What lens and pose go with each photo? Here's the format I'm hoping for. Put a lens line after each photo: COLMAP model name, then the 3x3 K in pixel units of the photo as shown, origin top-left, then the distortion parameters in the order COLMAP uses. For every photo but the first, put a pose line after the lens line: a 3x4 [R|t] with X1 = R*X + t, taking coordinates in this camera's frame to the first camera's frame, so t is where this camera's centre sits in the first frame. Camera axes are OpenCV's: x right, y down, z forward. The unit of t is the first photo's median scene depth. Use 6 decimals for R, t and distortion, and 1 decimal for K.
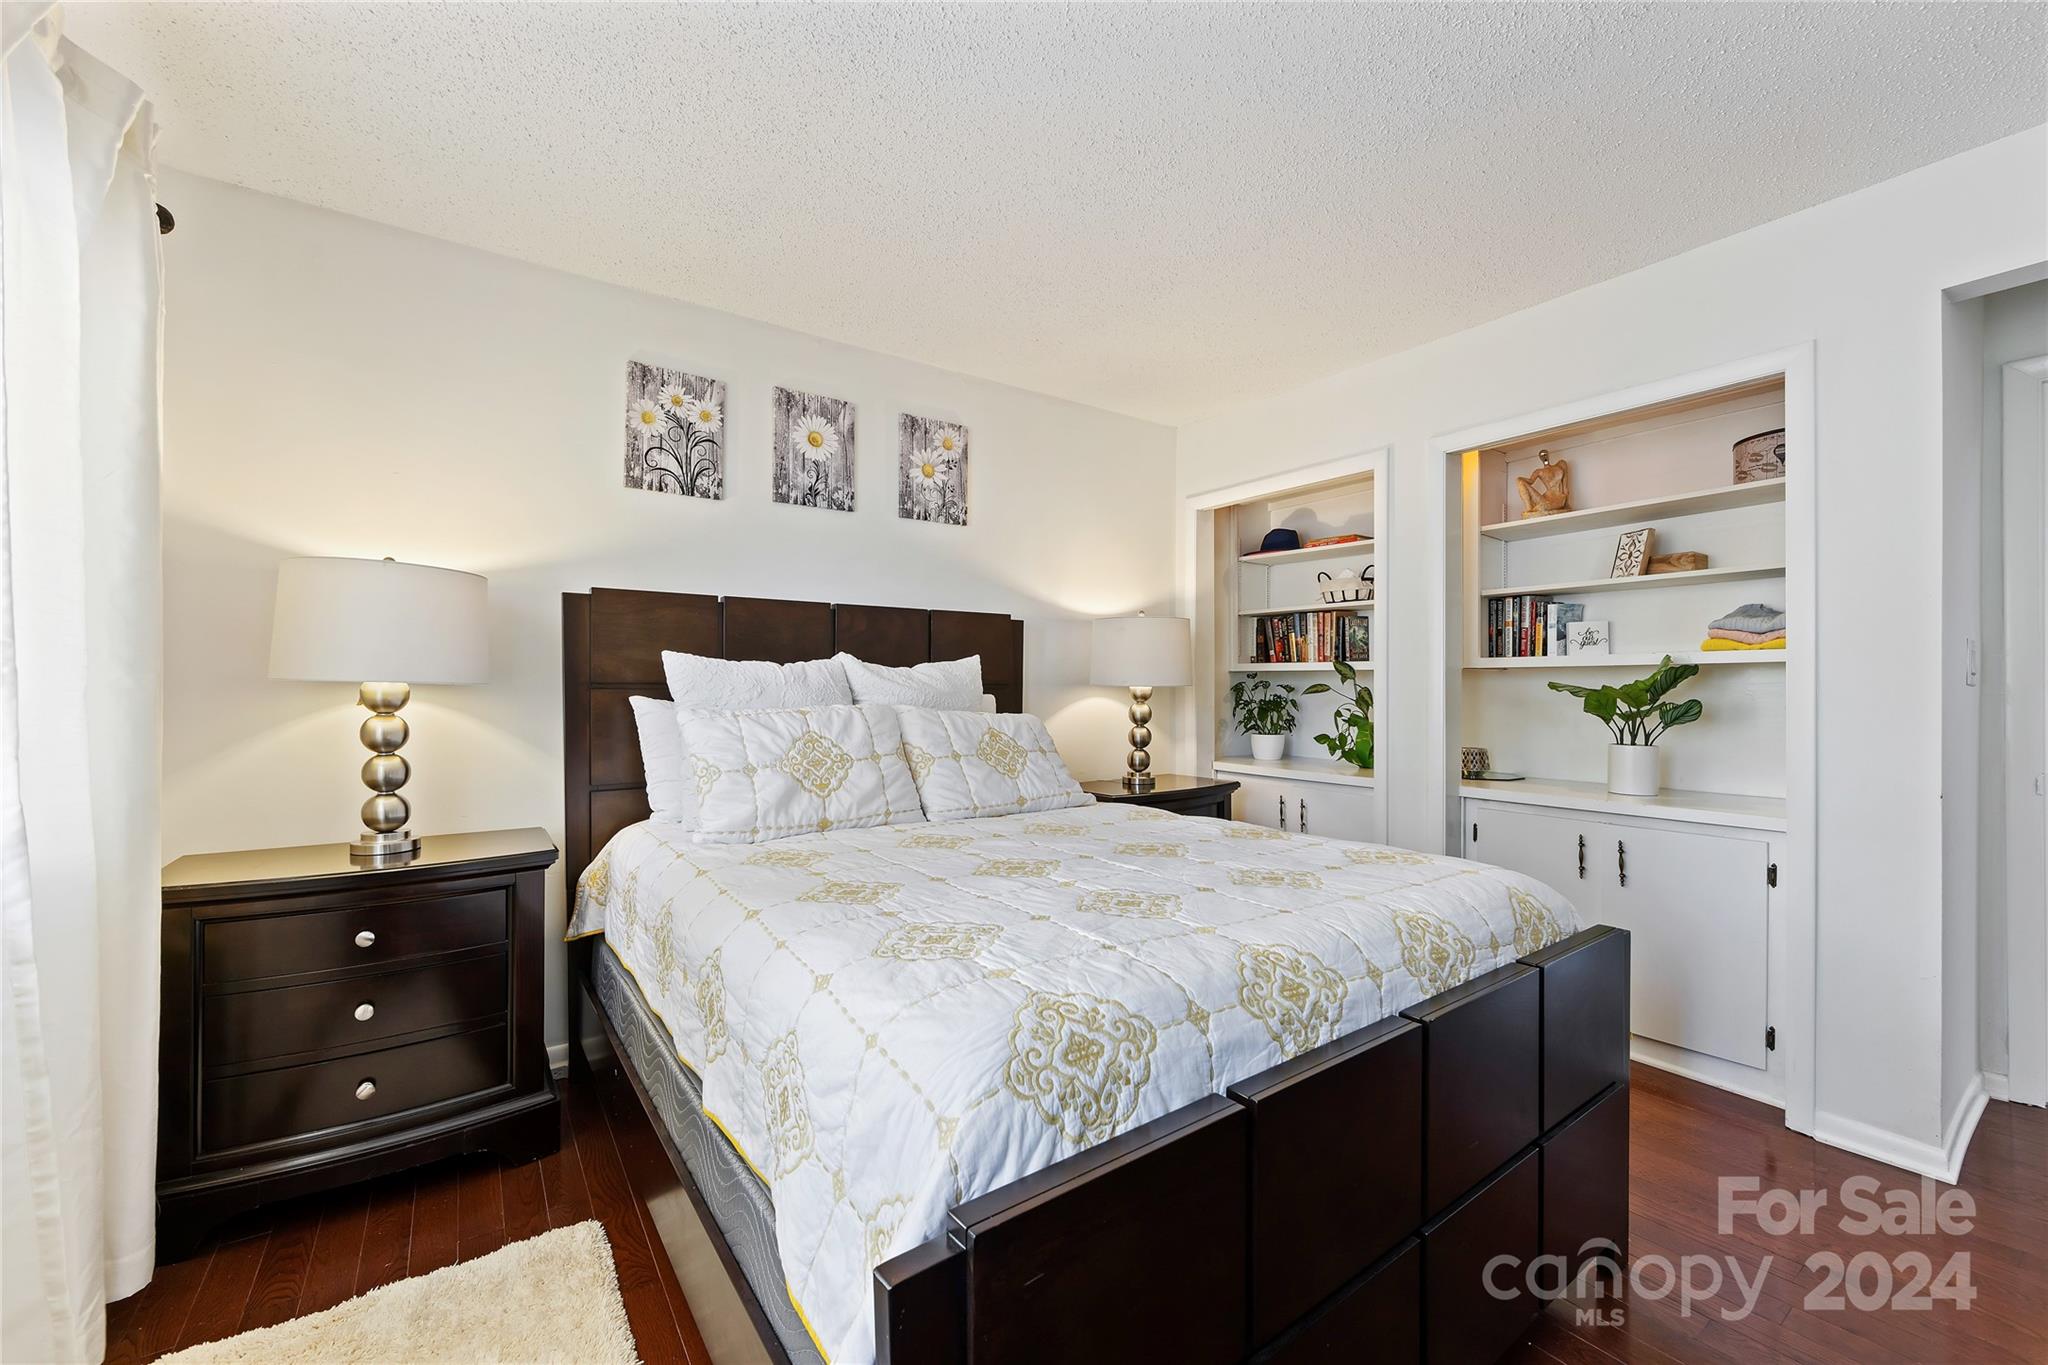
lens RADIAL K [[820.4, 0, 1041.1], [0, 820.4, 675.4], [0, 0, 1]] dist [-0.004679, 0.000707]
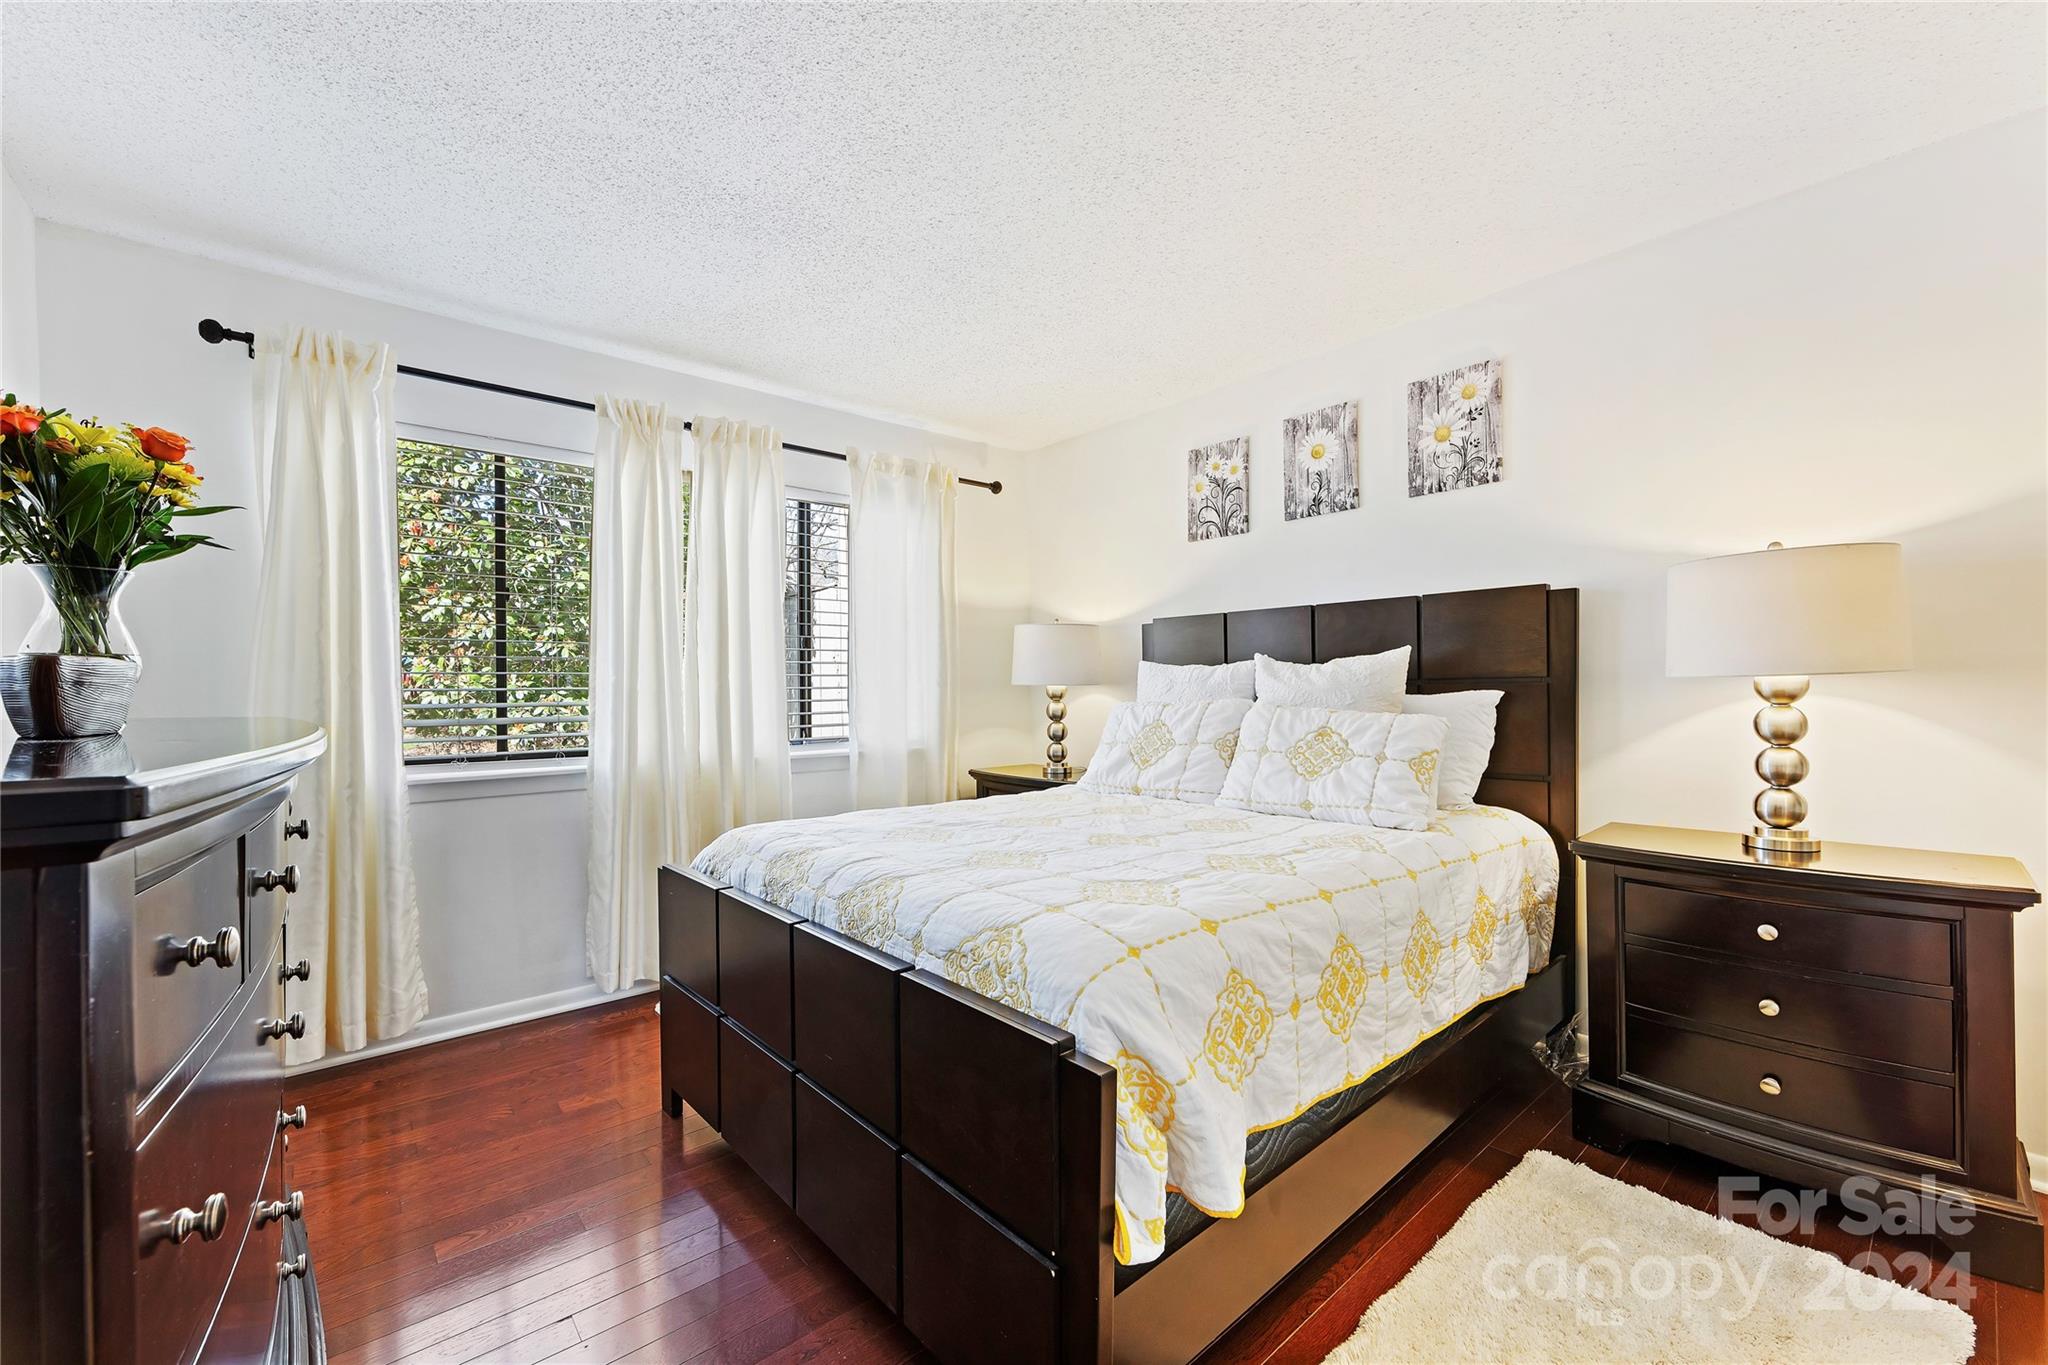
lens RADIAL K [[820.4, 0, 1041.3], [0, 820.4, 690.6], [0, 0, 1]] dist [-0.004679, 0.000707]
pose [[0.095886, 0.003852, -0.995385, 0.702820], [0.027468, 0.999601, 0.006514, 0.006382], [0.995013, -0.027965, 0.095742, 0.491630]]
